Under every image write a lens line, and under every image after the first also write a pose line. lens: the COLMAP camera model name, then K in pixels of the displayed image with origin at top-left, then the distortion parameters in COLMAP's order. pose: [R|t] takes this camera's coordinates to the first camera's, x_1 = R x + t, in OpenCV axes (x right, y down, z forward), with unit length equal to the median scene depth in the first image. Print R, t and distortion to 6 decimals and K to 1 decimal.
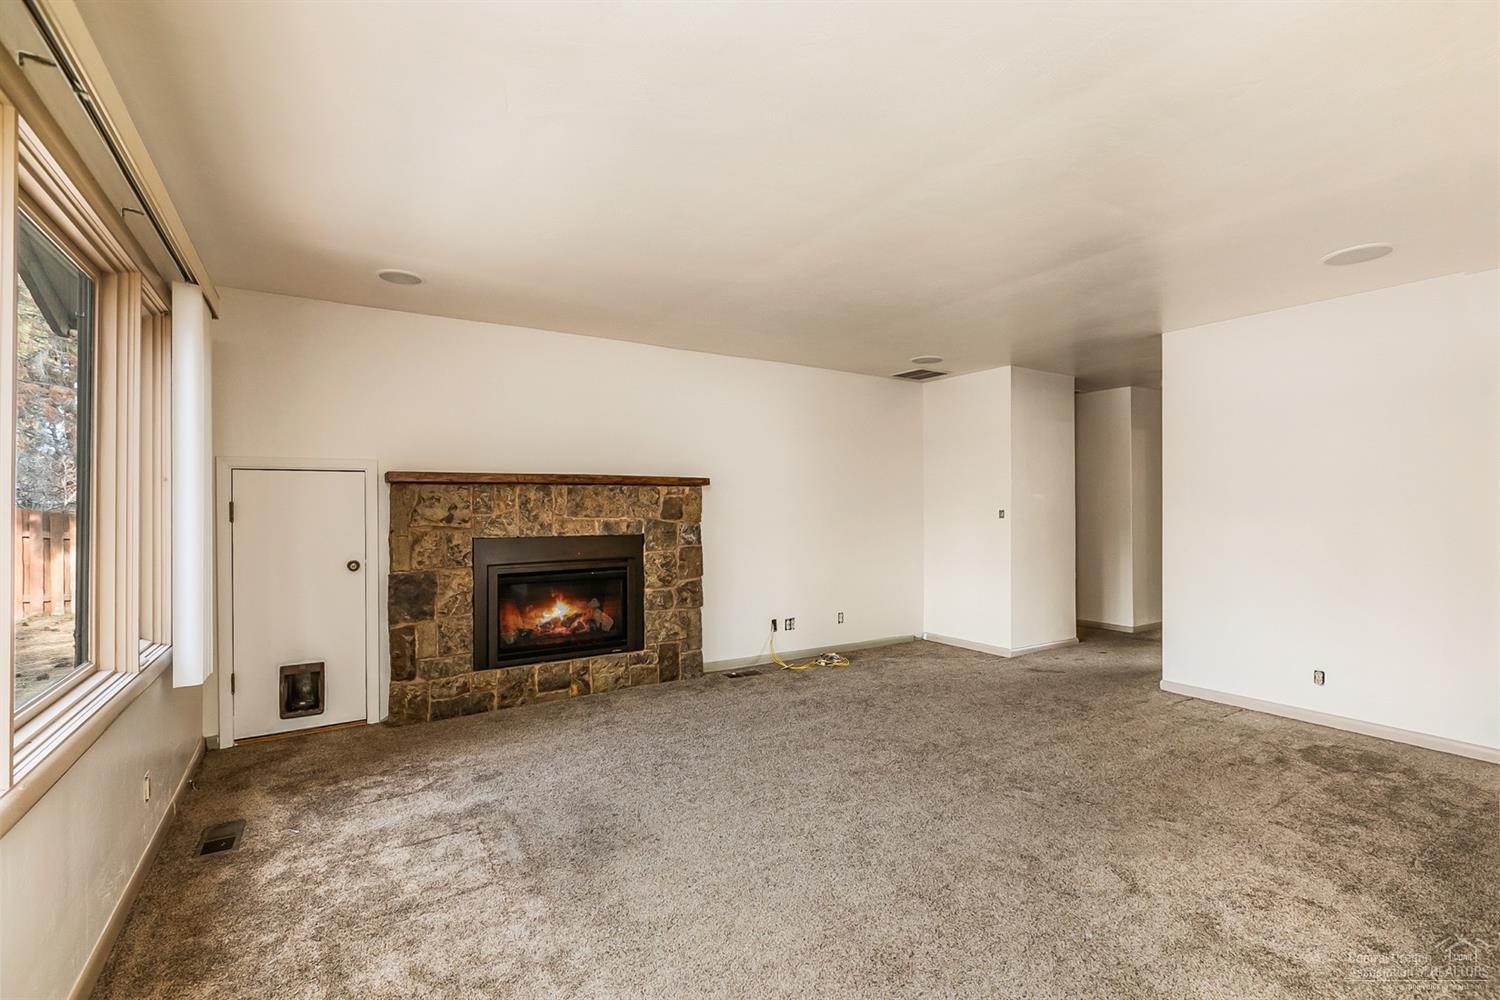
lens RADIAL K [[678.9, 0, 752.3], [0, 678.9, 504.4], [0, 0, 1]] dist [-0.001820, -0.000084]
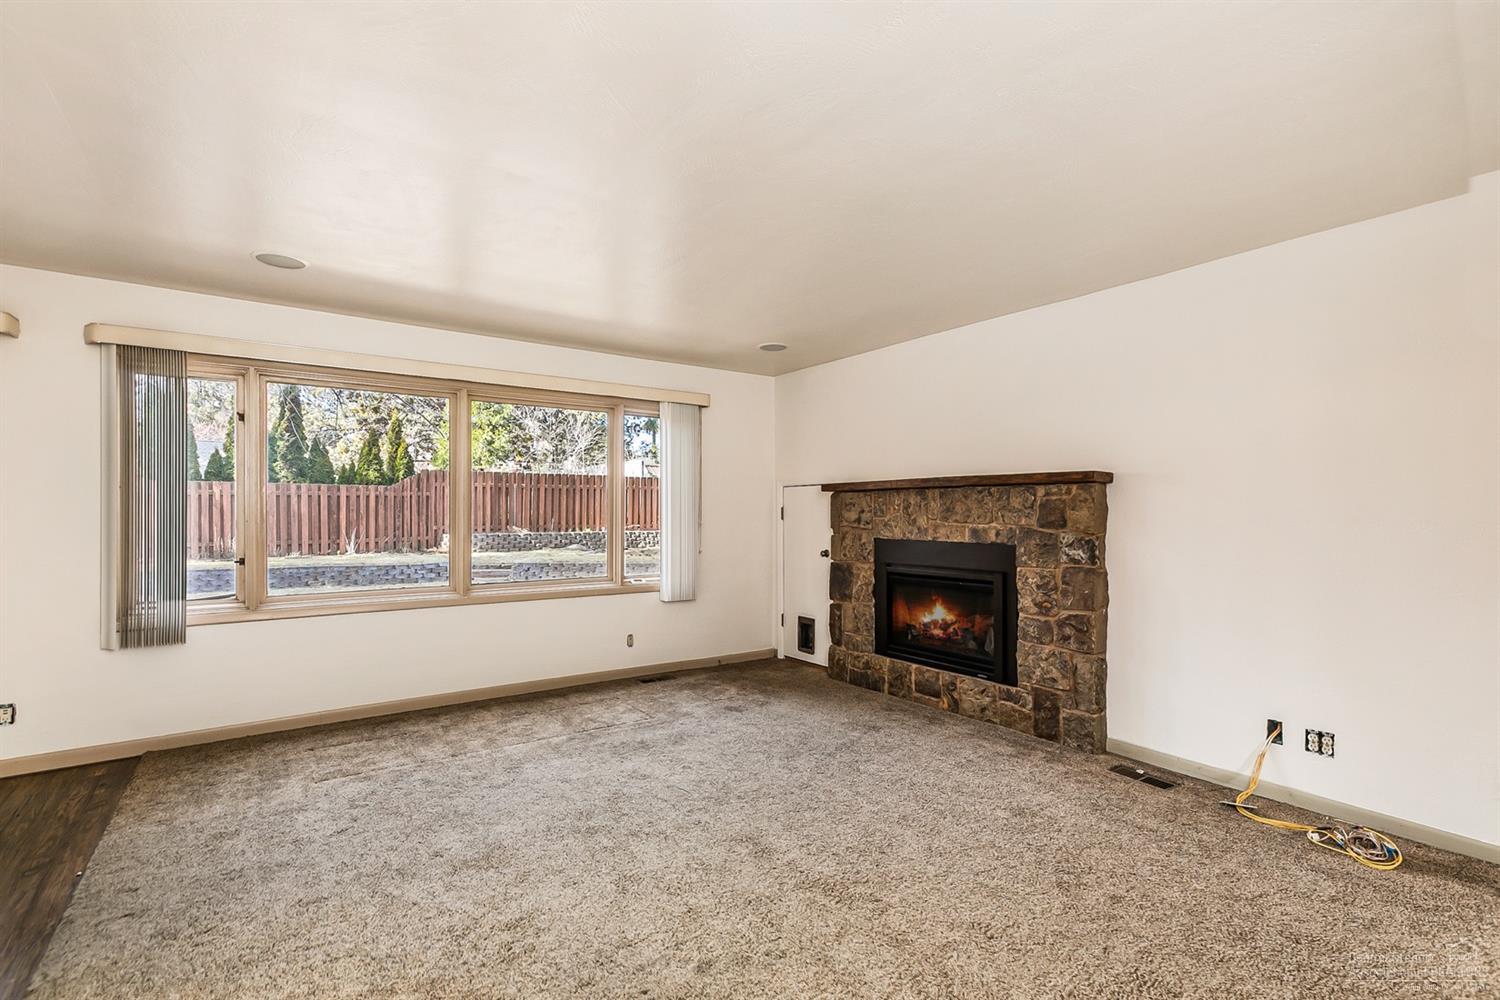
lens RADIAL K [[678.9, 0, 753.2], [0, 678.9, 502.6], [0, 0, 1]] dist [-0.001820, -0.000084]
pose [[0.053731, -0.012832, -0.998473, 0.668743], [-0.006068, 0.999895, -0.013177, 0.005402], [0.998537, 0.006766, 0.053647, 0.665073]]
